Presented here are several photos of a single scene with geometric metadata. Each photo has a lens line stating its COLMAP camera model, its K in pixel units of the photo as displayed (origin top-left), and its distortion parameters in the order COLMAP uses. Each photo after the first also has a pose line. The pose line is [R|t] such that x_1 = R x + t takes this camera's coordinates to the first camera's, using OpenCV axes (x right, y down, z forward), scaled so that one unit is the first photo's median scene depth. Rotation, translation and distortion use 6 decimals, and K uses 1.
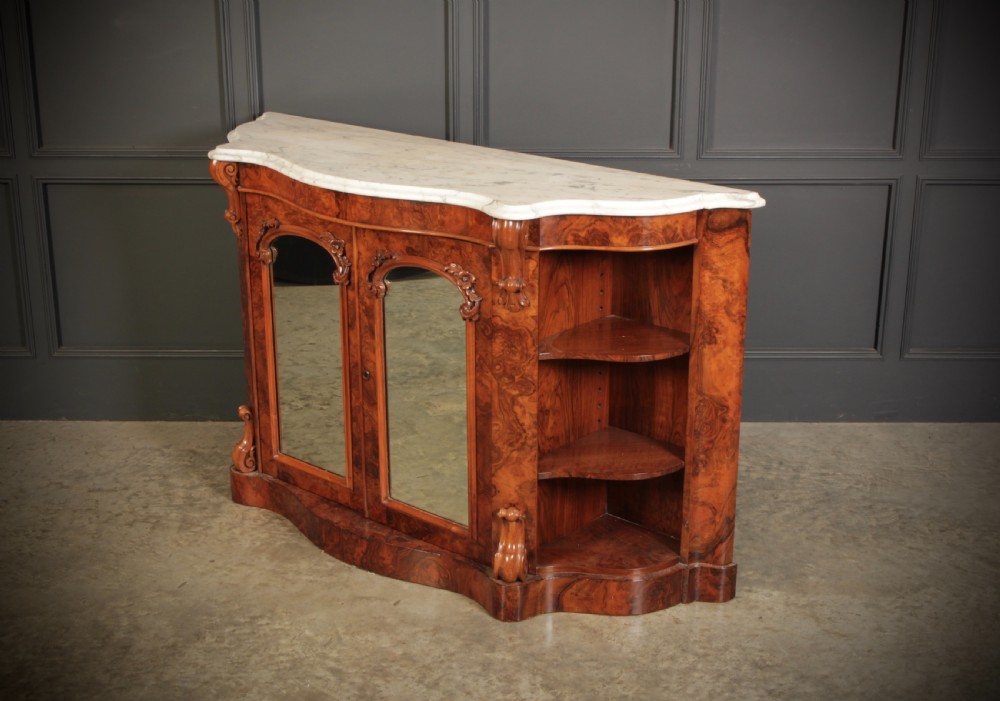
lens RADIAL K [[1436.8, 0, 482.9], [0, 1436.8, 348.4], [0, 0, 1]] dist [-0.004935, -0.028915]
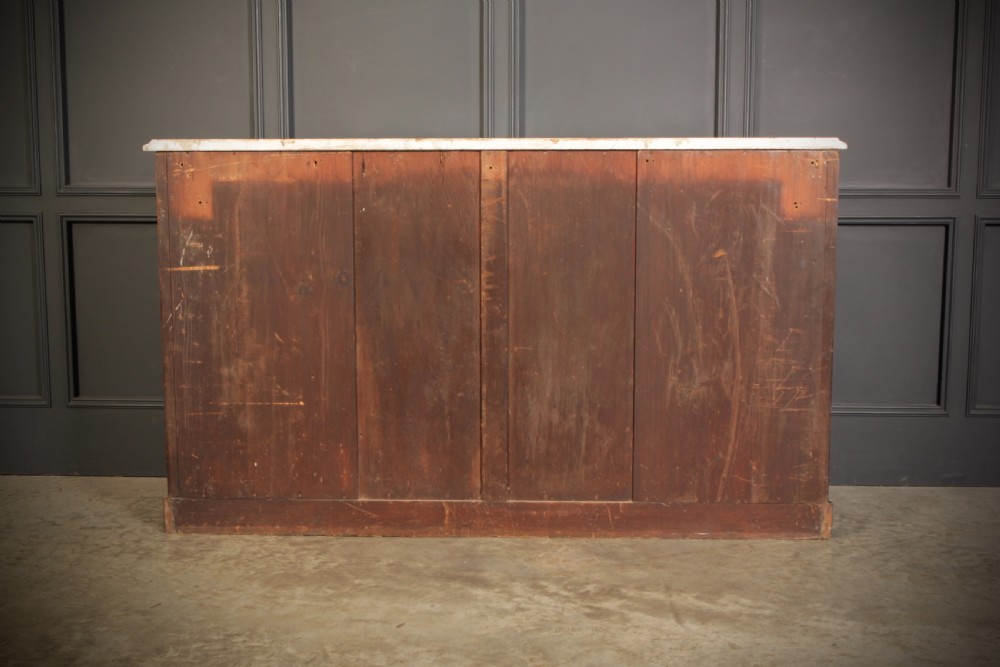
lens RADIAL K [[1241.1, 0, 500.0], [0, 1241.1, 333.5], [0, 0, 1]] dist [-0.022622, 0.019559]
pose [[0.999198, 0.006561, -0.039489, 0.026961], [-0.013990, 0.981503, -0.190934, 0.147741], [0.037506, 0.191334, 0.980808, 0.252802]]
